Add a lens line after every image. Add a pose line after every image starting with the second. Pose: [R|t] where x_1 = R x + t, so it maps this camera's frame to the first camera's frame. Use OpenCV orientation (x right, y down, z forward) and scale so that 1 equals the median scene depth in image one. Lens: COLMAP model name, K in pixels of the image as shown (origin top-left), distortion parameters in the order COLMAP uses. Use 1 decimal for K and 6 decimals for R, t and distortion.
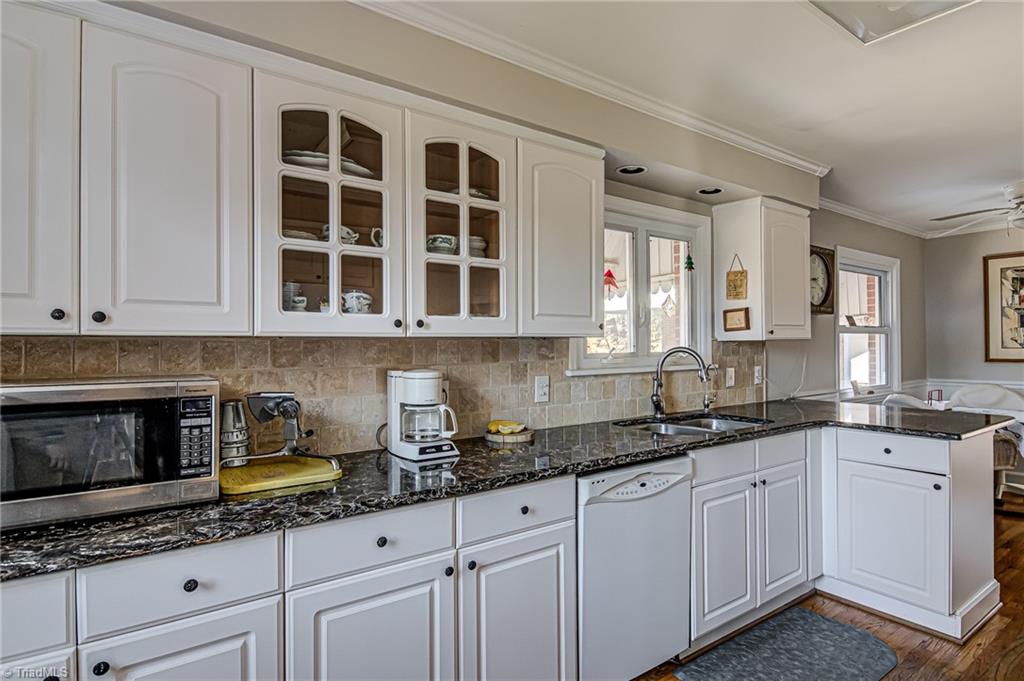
lens RADIAL K [[539.0, 0, 522.4], [0, 539.0, 339.6], [0, 0, 1]] dist [0.029421, -0.023993]
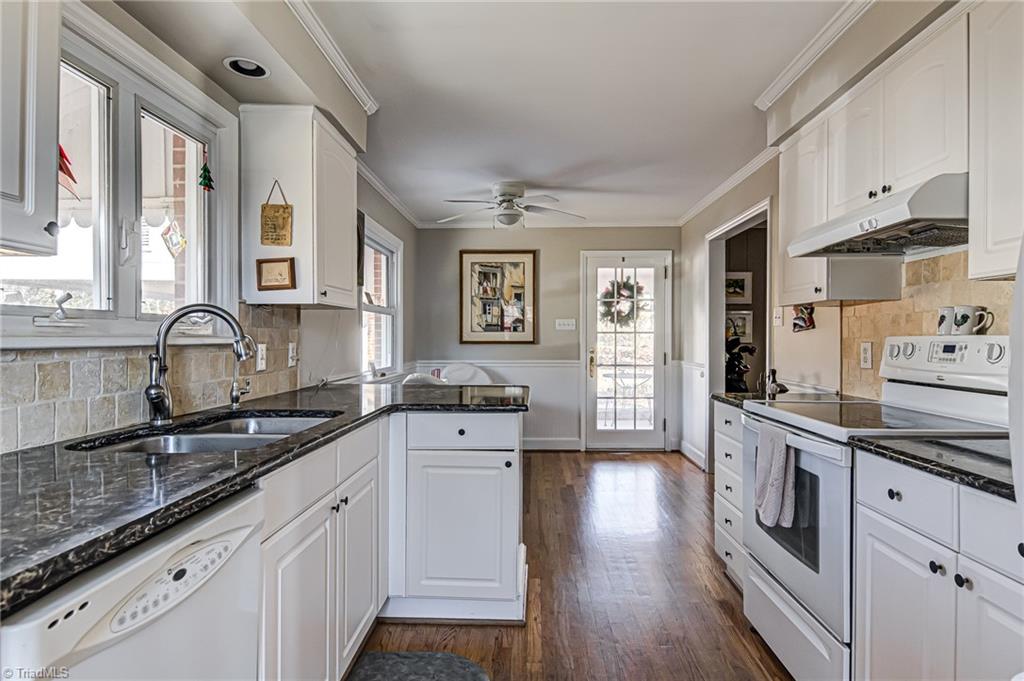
lens RADIAL K [[553.1, 0, 509.0], [0, 553.1, 341.0], [0, 0, 1]] dist [0.027460, -0.025230]
pose [[0.621440, 0.004310, 0.783450, 0.018935], [-0.013938, 0.999887, 0.005556, 0.044834], [-0.783338, -0.014373, 0.621430, 0.333500]]
